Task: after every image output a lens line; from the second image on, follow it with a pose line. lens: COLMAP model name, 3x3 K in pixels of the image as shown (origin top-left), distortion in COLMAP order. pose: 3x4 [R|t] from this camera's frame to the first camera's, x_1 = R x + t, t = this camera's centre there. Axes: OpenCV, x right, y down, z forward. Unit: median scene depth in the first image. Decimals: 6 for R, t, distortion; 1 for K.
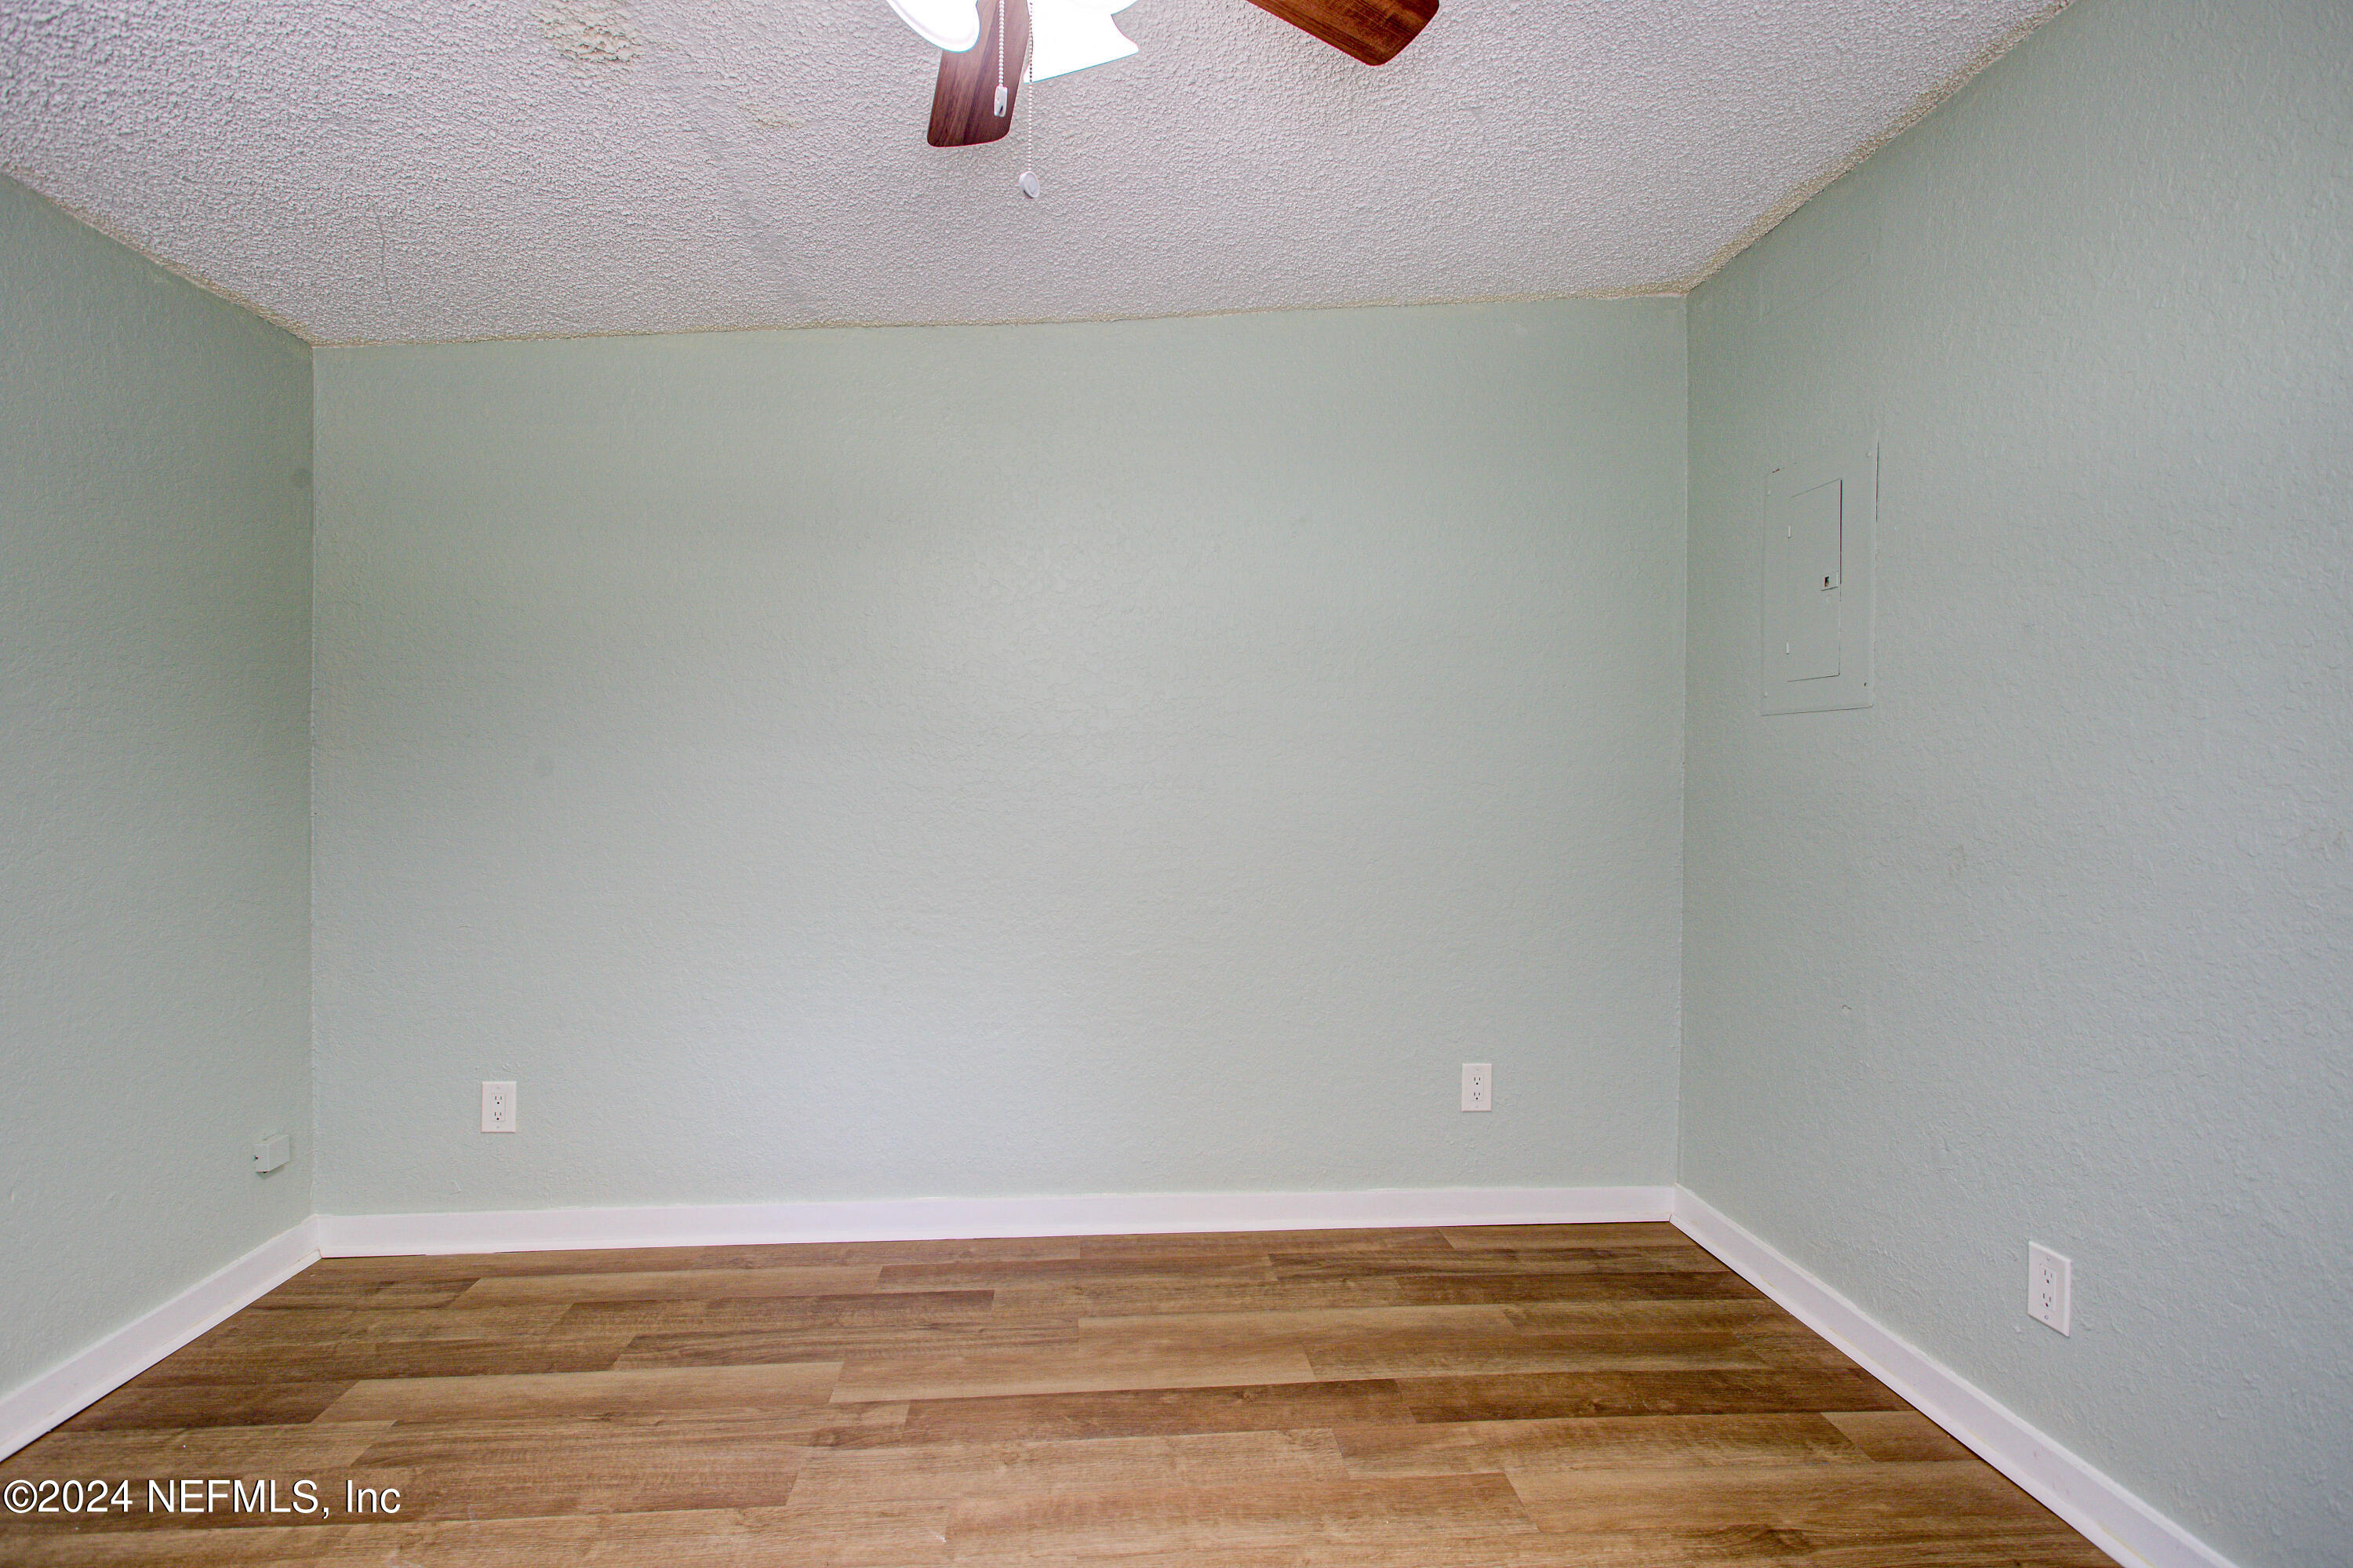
lens RADIAL K [[1183.0, 0, 1168.0], [0, 1183.0, 783.3], [0, 0, 1]] dist [-0.016539, 0.006825]
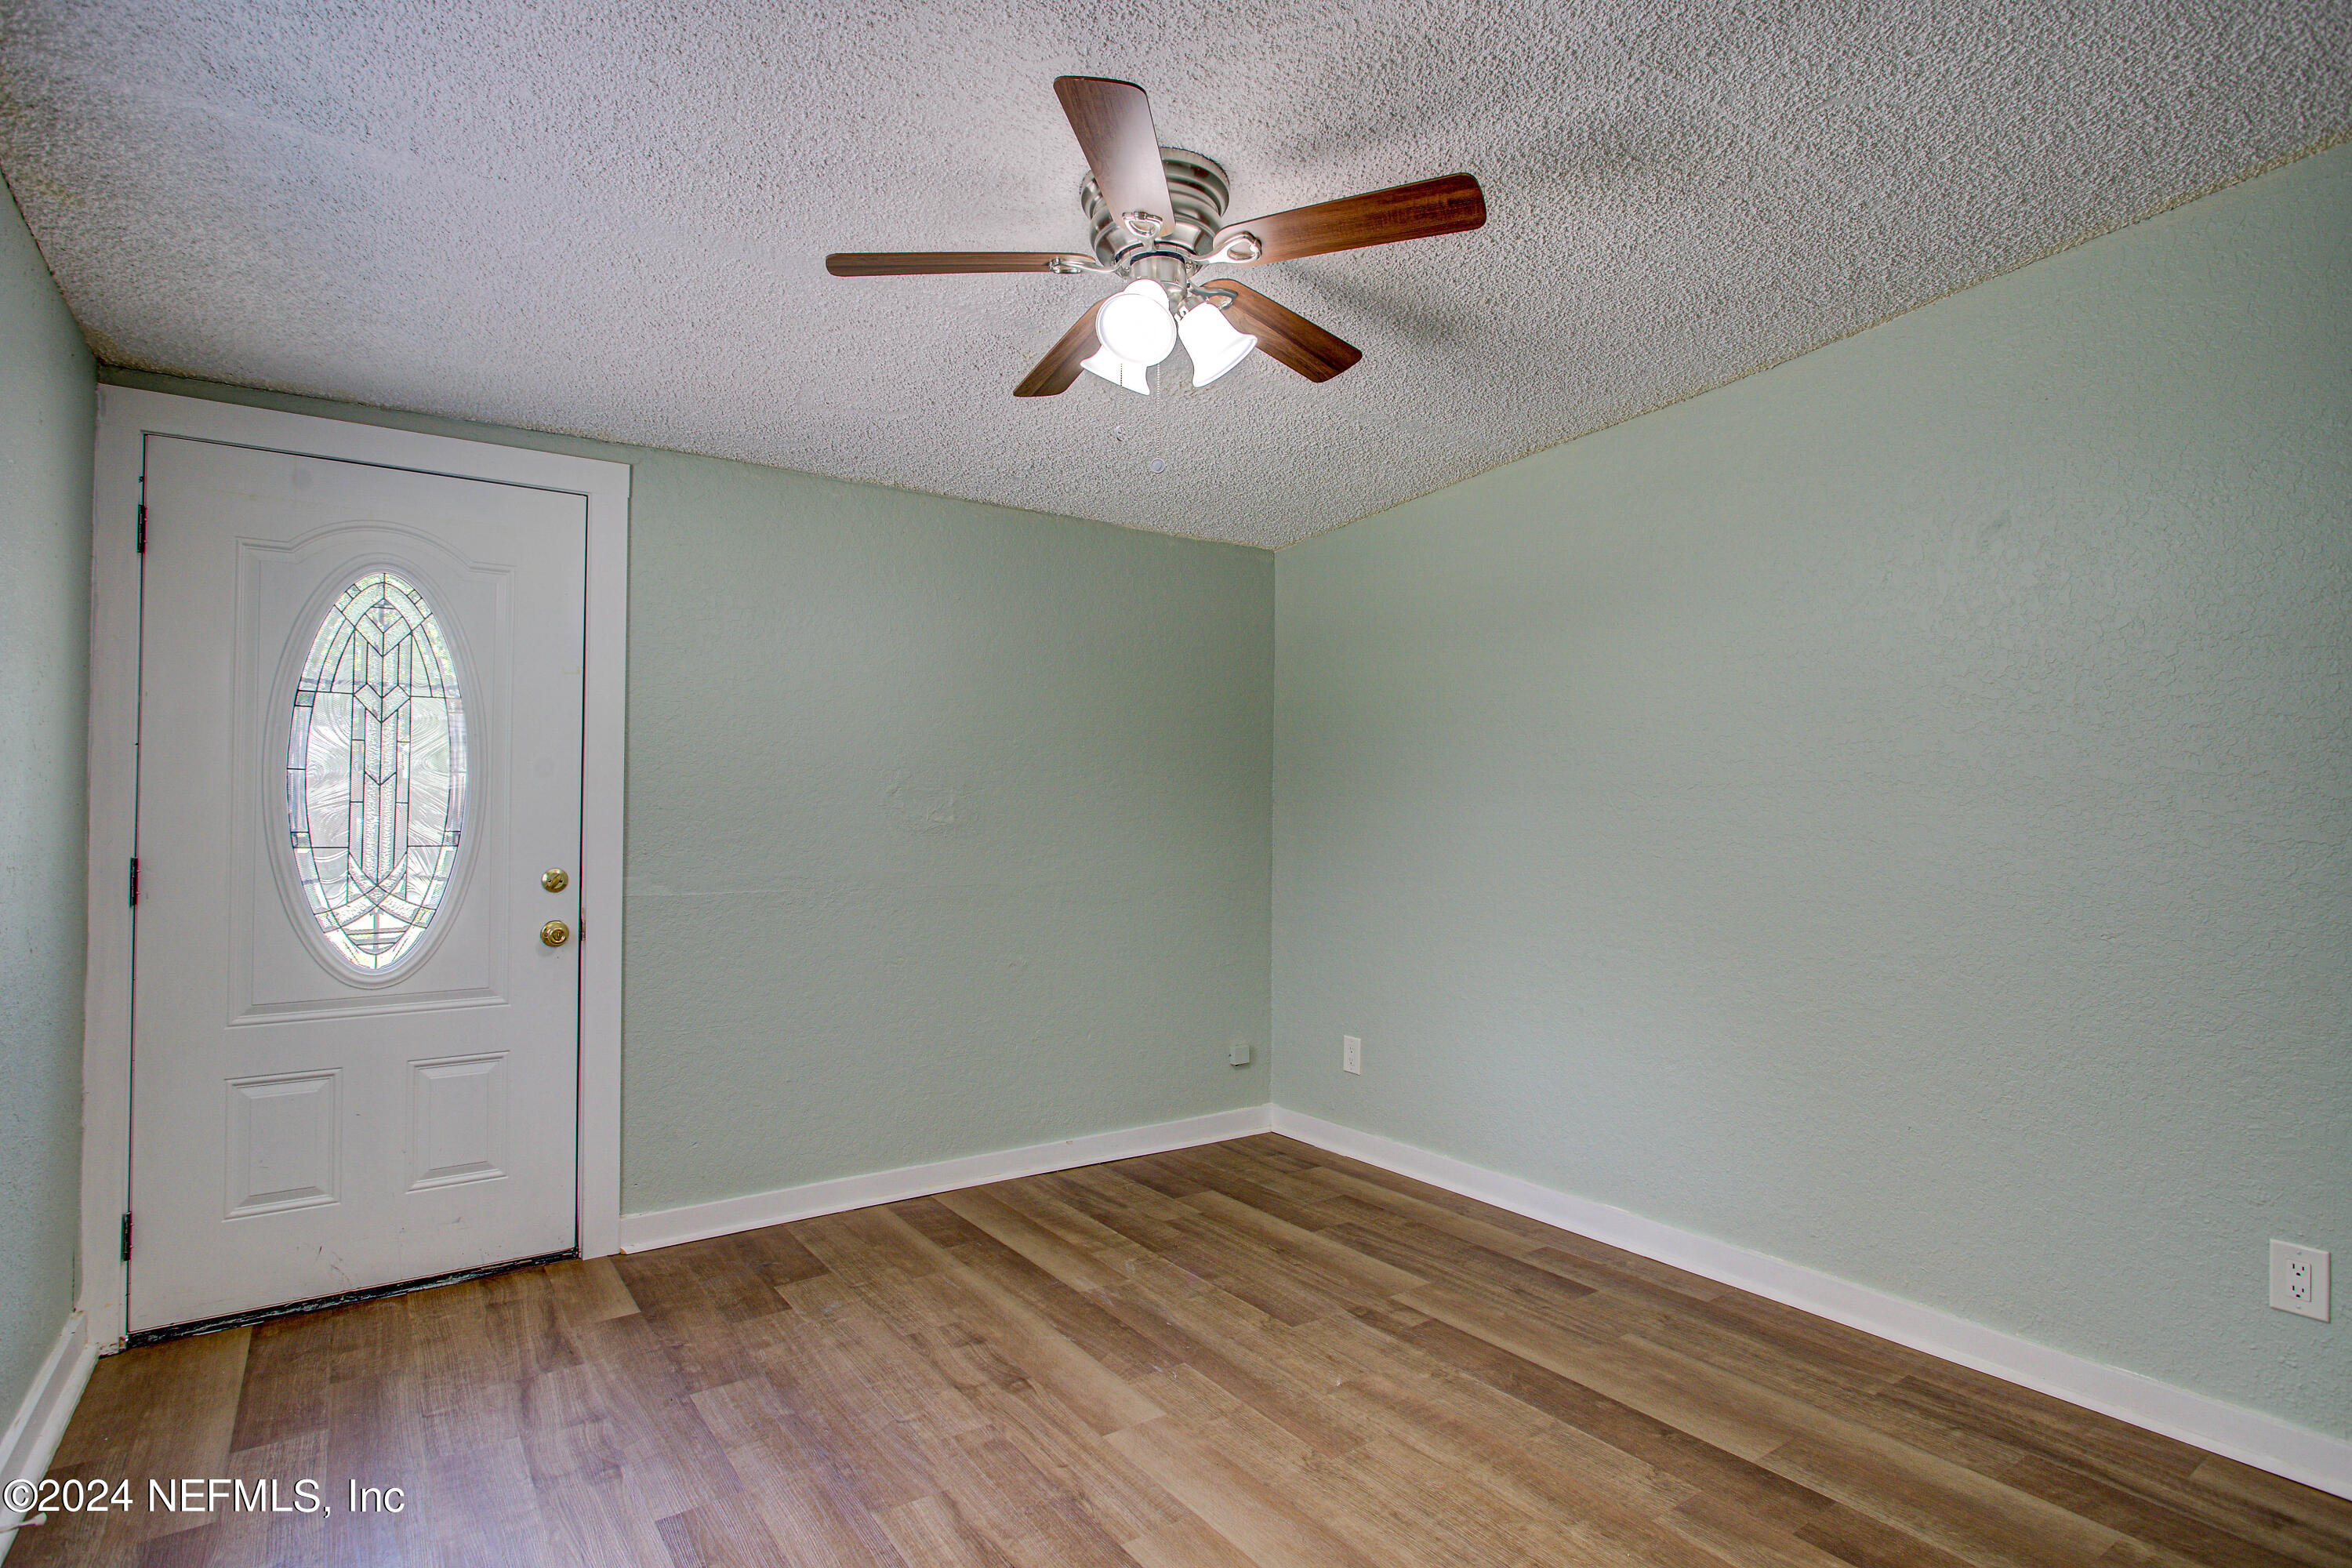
lens RADIAL K [[1182.4, 0, 1167.5], [0, 1182.4, 783.3], [0, 0, 1]] dist [-0.016539, 0.006825]
pose [[0.502570, -0.024117, -0.864200, 0.704357], [-0.013050, 0.999285, -0.035476, -0.000395], [0.864438, 0.029107, 0.501896, 0.097566]]
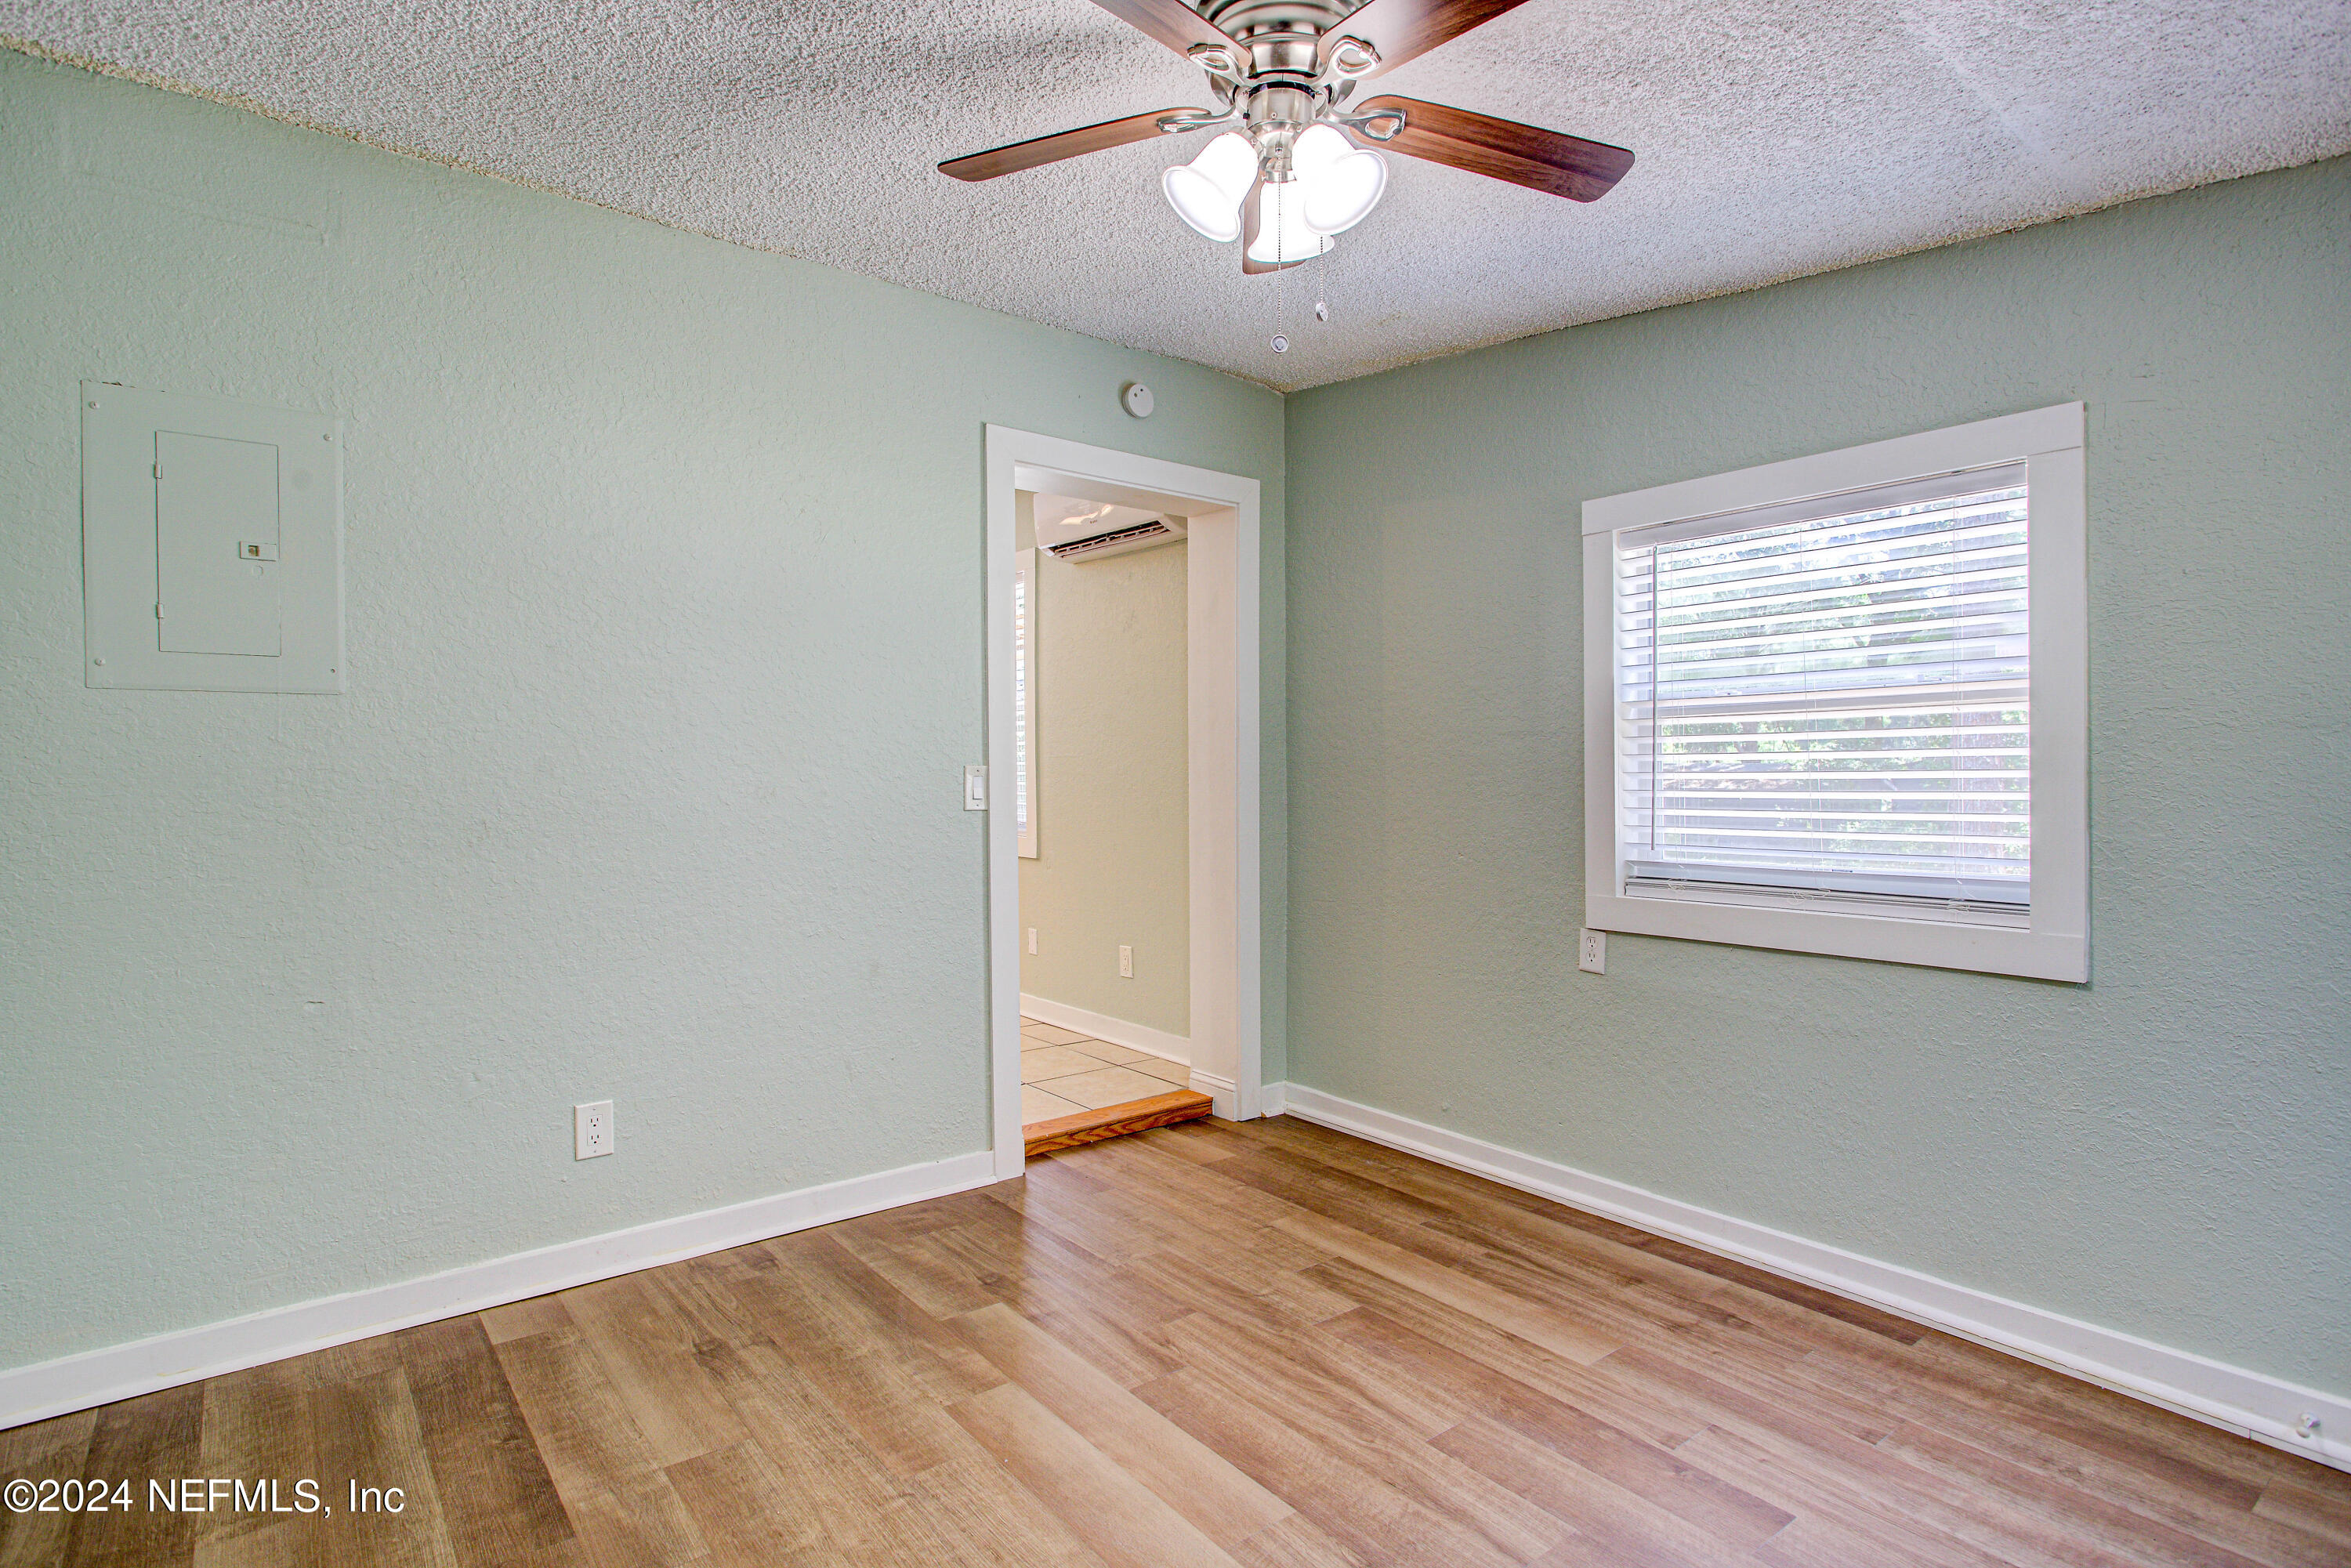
lens RADIAL K [[1181.9, 0, 1167.0], [0, 1181.9, 783.3], [0, 0, 1]] dist [-0.016539, 0.006825]
pose [[-0.555388, -0.025316, 0.831206, -0.648313], [0.007009, 0.999359, 0.035120, -0.019926], [-0.831562, 0.025331, -0.554854, 1.008207]]
